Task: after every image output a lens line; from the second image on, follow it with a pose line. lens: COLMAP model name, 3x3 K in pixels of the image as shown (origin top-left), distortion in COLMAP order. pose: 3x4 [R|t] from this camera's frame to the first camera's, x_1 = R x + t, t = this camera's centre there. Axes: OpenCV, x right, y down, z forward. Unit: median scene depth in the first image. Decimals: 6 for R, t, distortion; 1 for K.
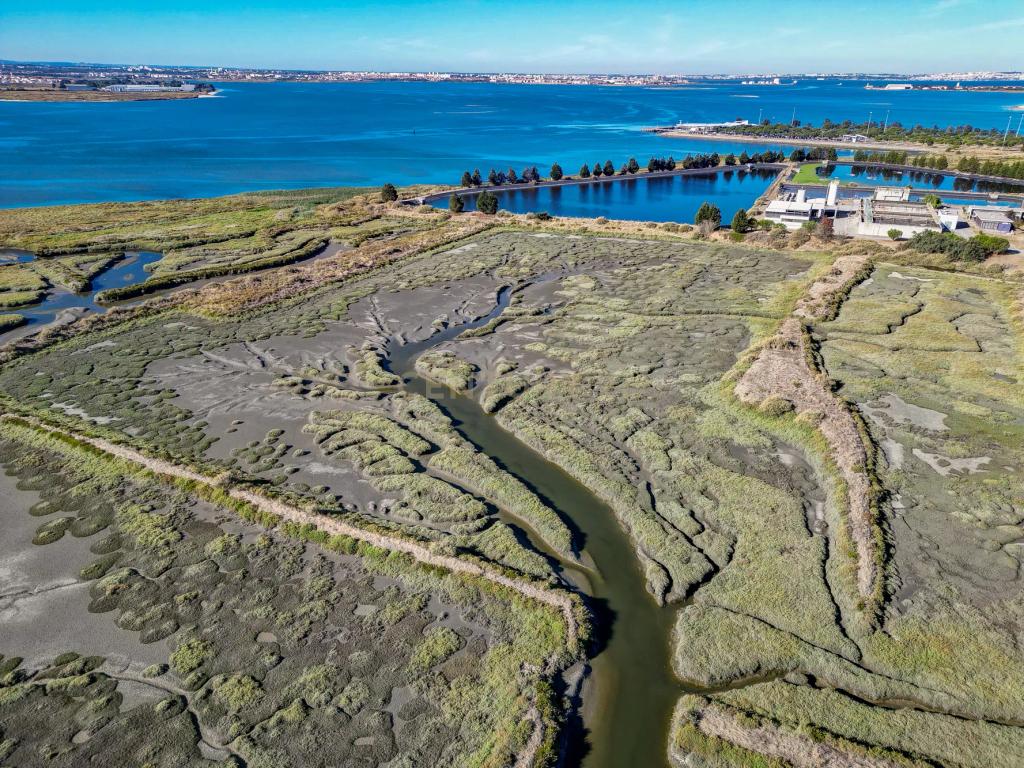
lens RADIAL K [[716.7, 0, 514.0], [0, 716.7, 383.7], [0, 0, 1]] dist [0.061412, -0.048739]
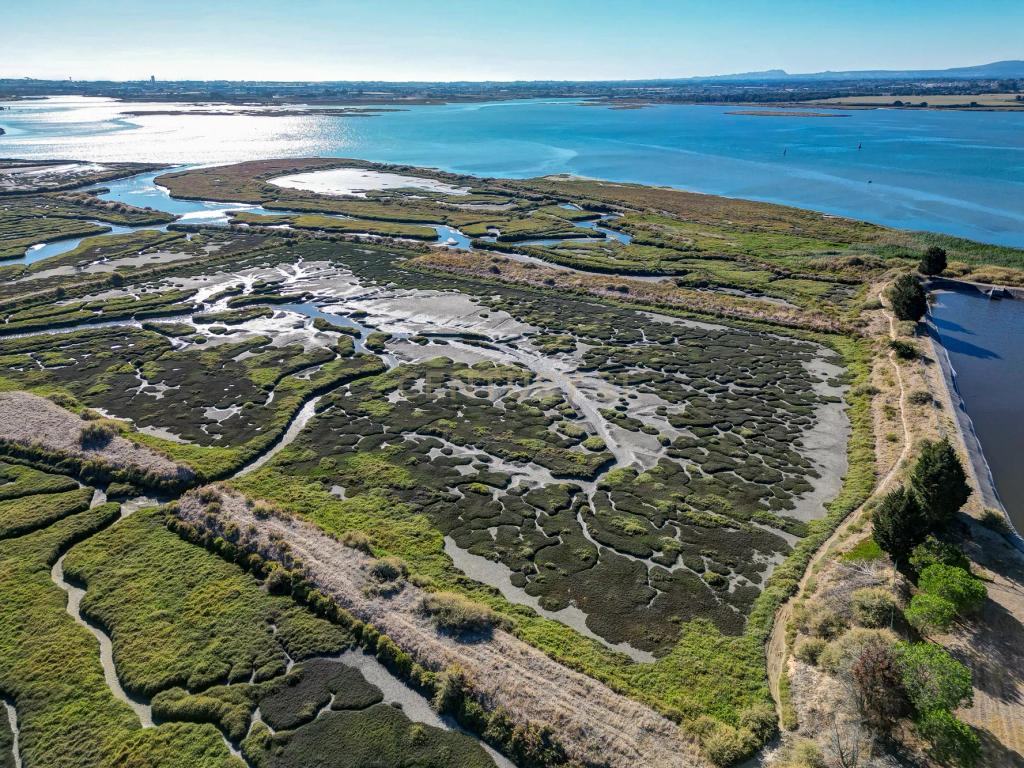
lens RADIAL K [[716.7, 0, 516.2], [0, 716.7, 391.3], [0, 0, 1]] dist [0.061412, -0.048739]
pose [[-0.091183, 0.384213, -0.918731, 0.421778], [-0.391839, 0.834311, 0.387798, -0.231921], [0.915504, 0.395356, 0.074475, 0.559211]]
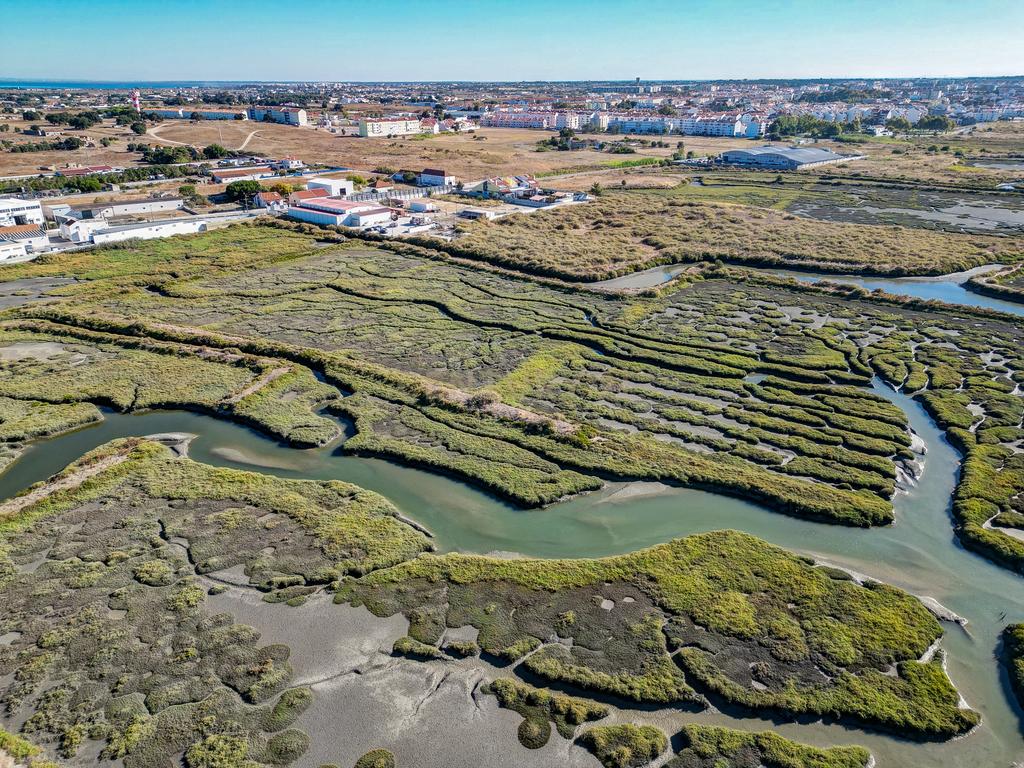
lens RADIAL K [[716.7, 0, 513.2], [0, 716.7, 383.6], [0, 0, 1]] dist [0.061412, -0.048739]
pose [[-0.998446, -0.028747, 0.047750, -0.200357], [0.014394, 0.694678, 0.719177, -0.133780], [-0.053845, 0.718746, -0.693185, 0.306473]]
